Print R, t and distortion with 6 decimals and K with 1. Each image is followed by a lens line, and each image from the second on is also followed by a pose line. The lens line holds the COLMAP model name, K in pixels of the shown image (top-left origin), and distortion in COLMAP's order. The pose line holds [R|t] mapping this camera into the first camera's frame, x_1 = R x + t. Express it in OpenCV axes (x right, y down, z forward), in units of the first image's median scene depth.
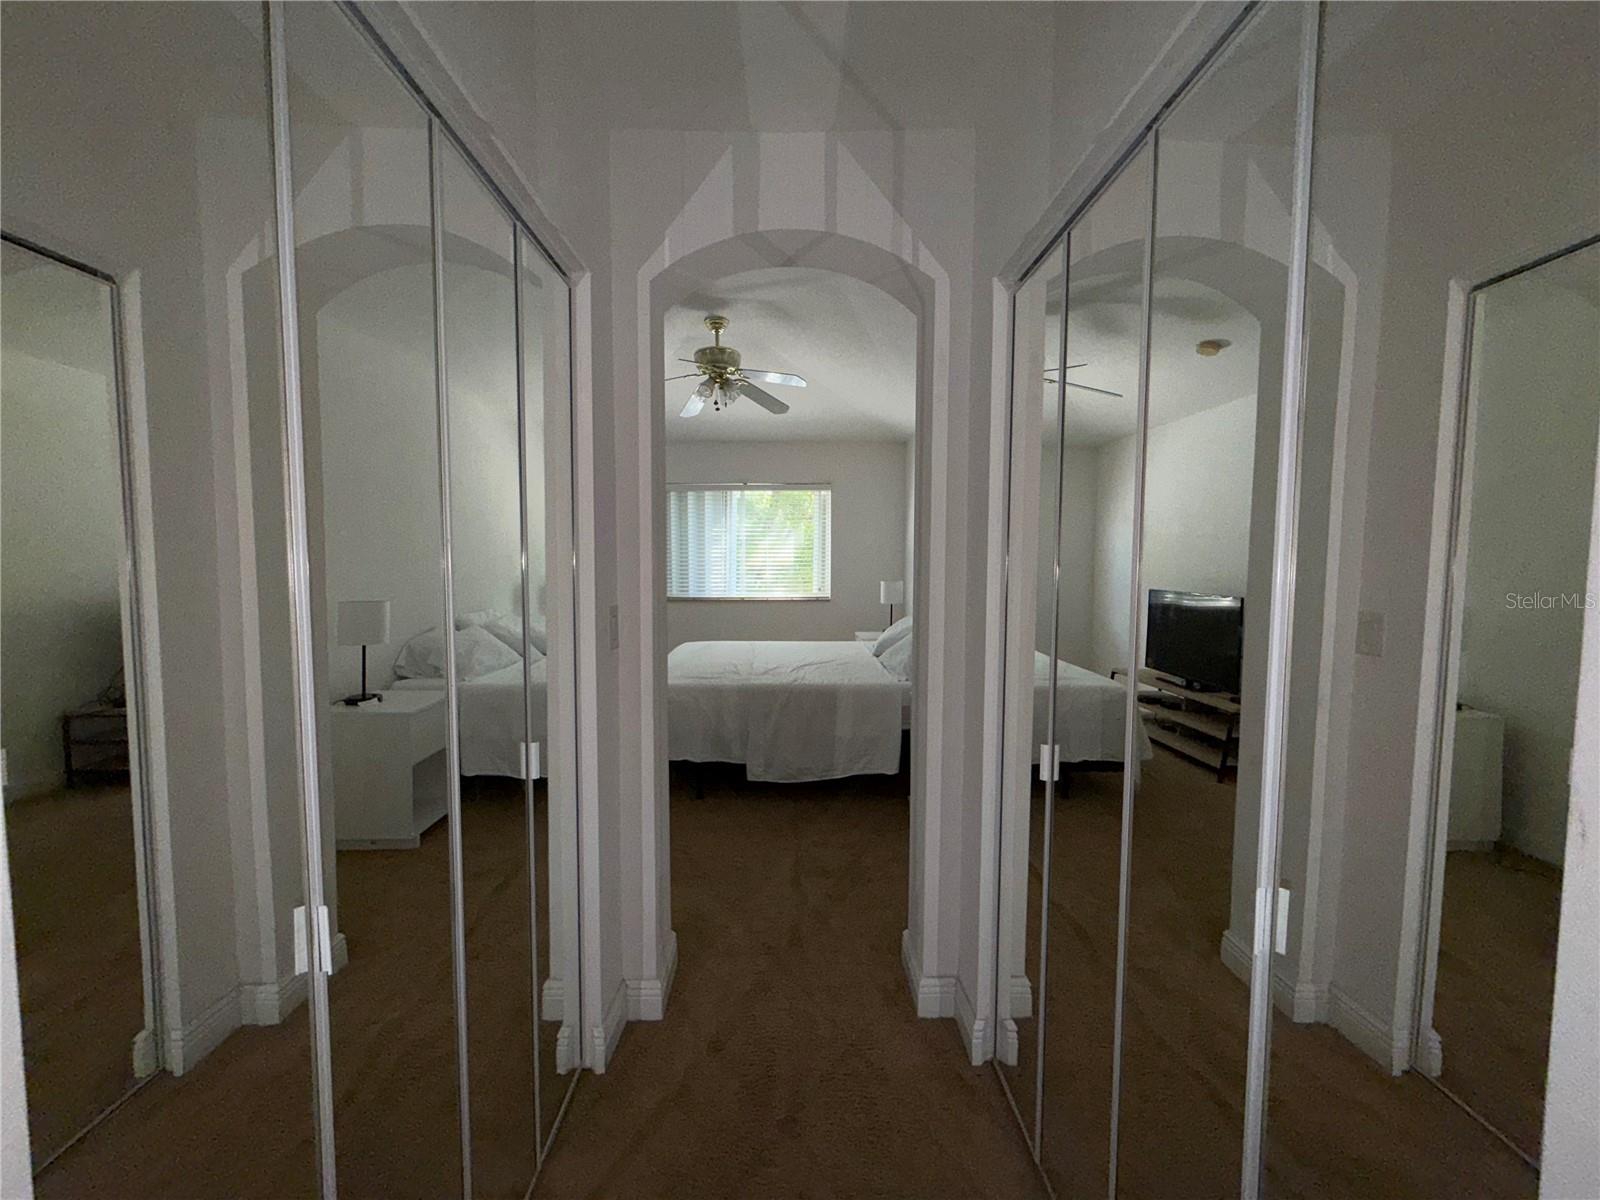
lens RADIAL K [[638.3, 0, 795.4], [0, 638.3, 594.8], [0, 0, 1]] dist [0.001196, 0.000243]
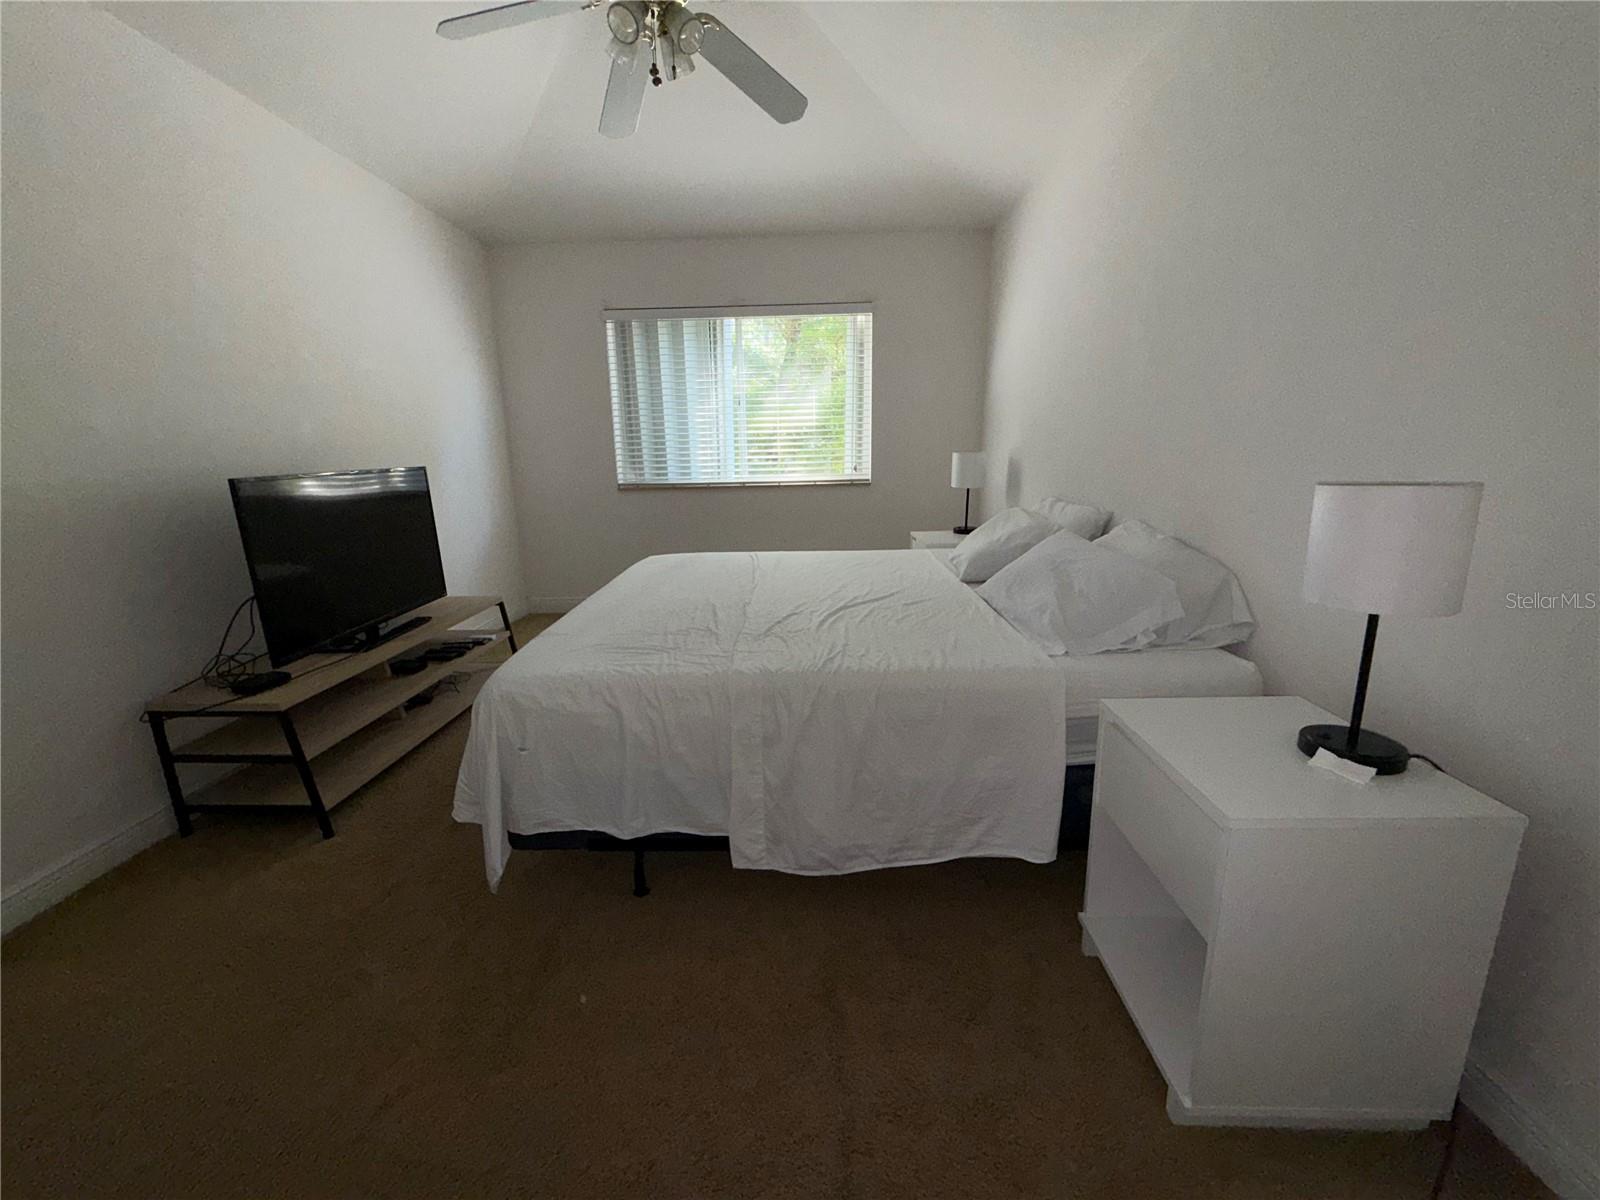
lens RADIAL K [[606.6, 0, 801.7], [0, 606.6, 606.8], [0, 0, 1]] dist [0.000809, 0.000034]
pose [[0.999595, -0.013211, -0.025209, -0.005338], [0.018152, 0.978140, 0.207153, 0.001358], [0.021921, -0.207527, 0.977984, 0.329635]]
